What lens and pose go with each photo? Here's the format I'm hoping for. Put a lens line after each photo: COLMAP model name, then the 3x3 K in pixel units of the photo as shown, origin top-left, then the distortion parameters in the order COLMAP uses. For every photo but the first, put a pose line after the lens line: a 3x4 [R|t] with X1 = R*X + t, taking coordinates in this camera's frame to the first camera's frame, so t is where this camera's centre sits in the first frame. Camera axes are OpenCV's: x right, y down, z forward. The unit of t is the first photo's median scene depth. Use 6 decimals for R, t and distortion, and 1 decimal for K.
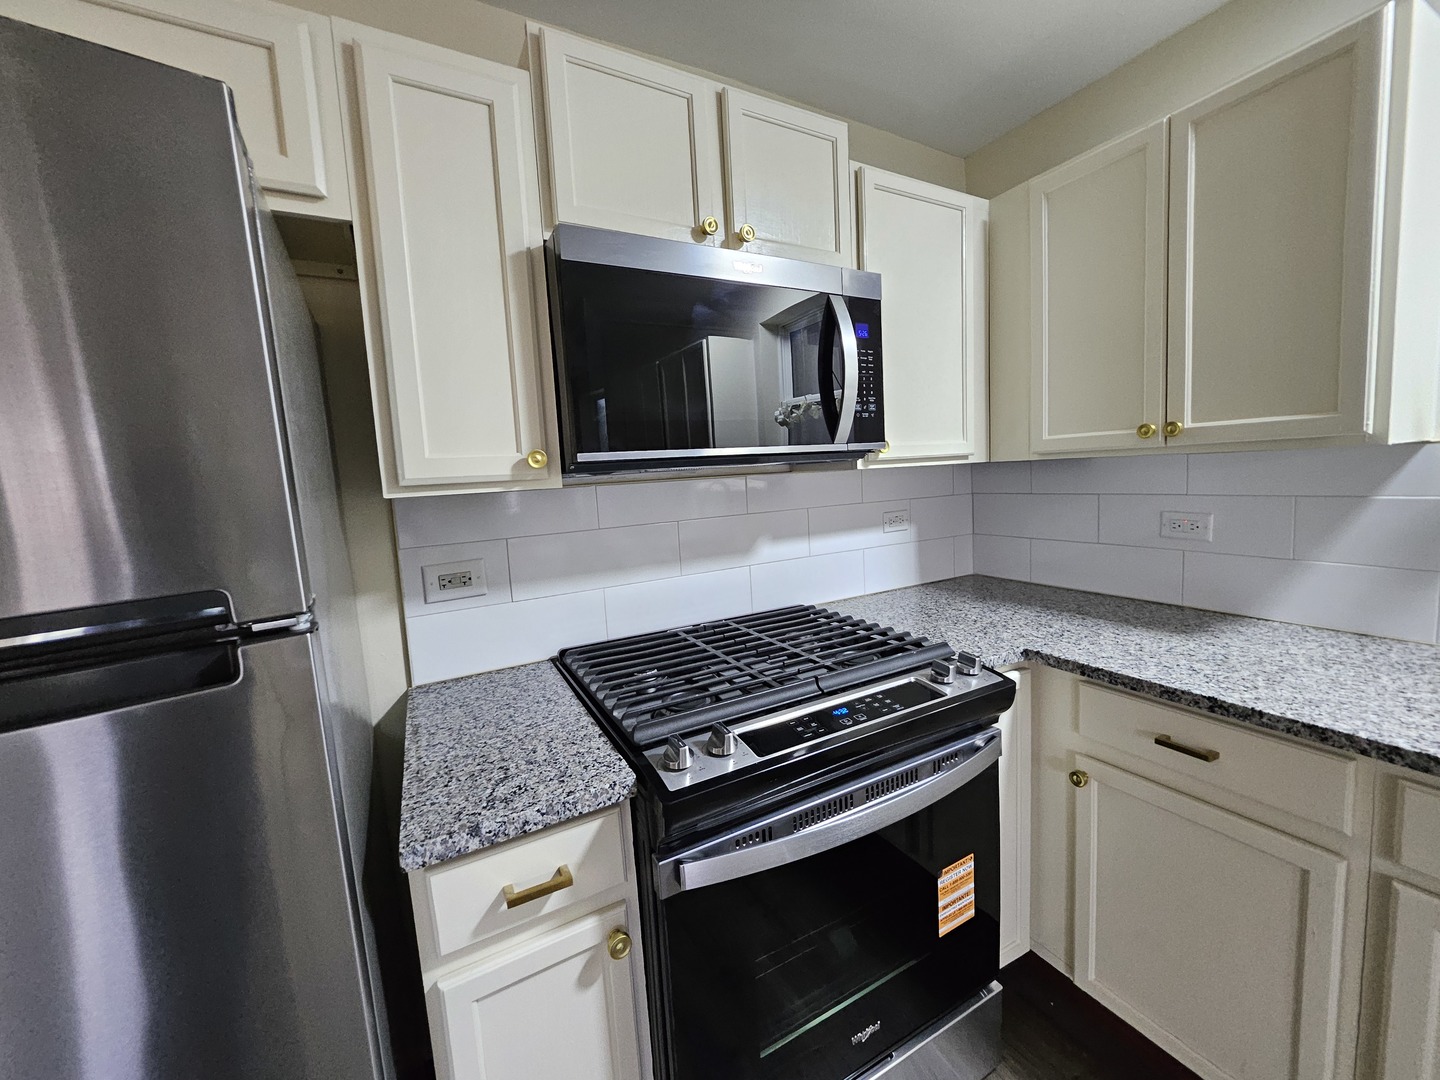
lens RADIAL K [[565.0, 0, 720.8], [0, 565.0, 527.8], [0, 0, 1]] dist [-0.002145, -0.000516]
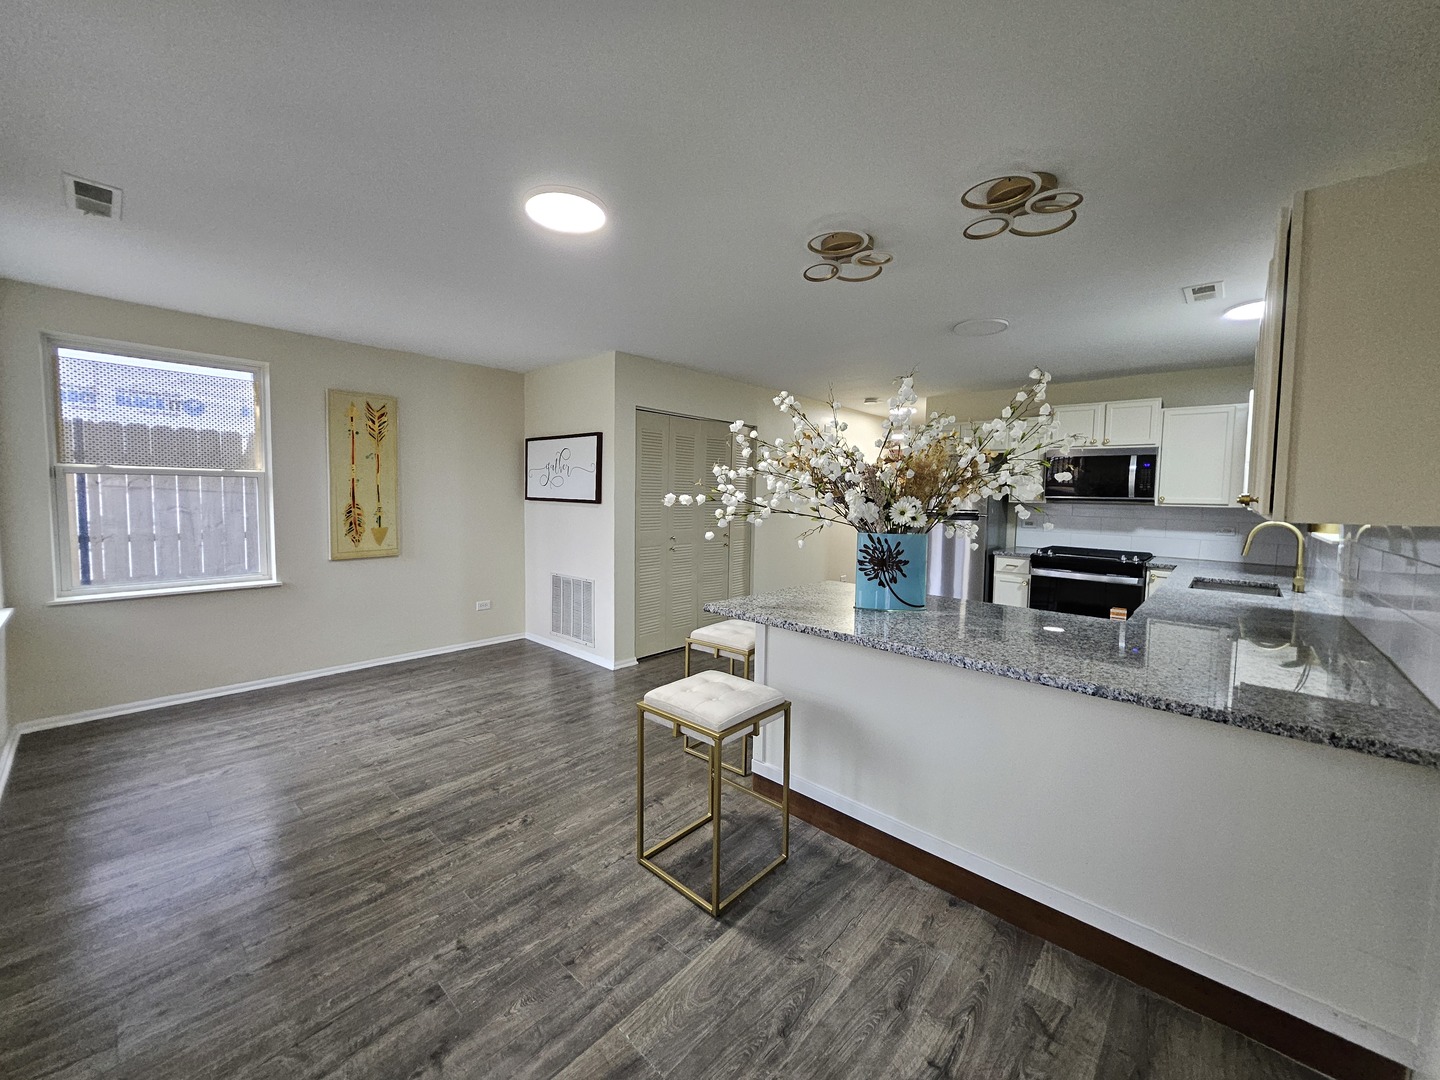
lens RADIAL K [[565.0, 0, 720.8], [0, 565.0, 527.8], [0, 0, 1]] dist [-0.002145, -0.000516]
pose [[0.329206, 0.120381, -0.936553, 2.824105], [-0.130387, 0.988134, 0.081179, 0.087578], [0.935213, 0.095390, 0.340996, -2.678299]]
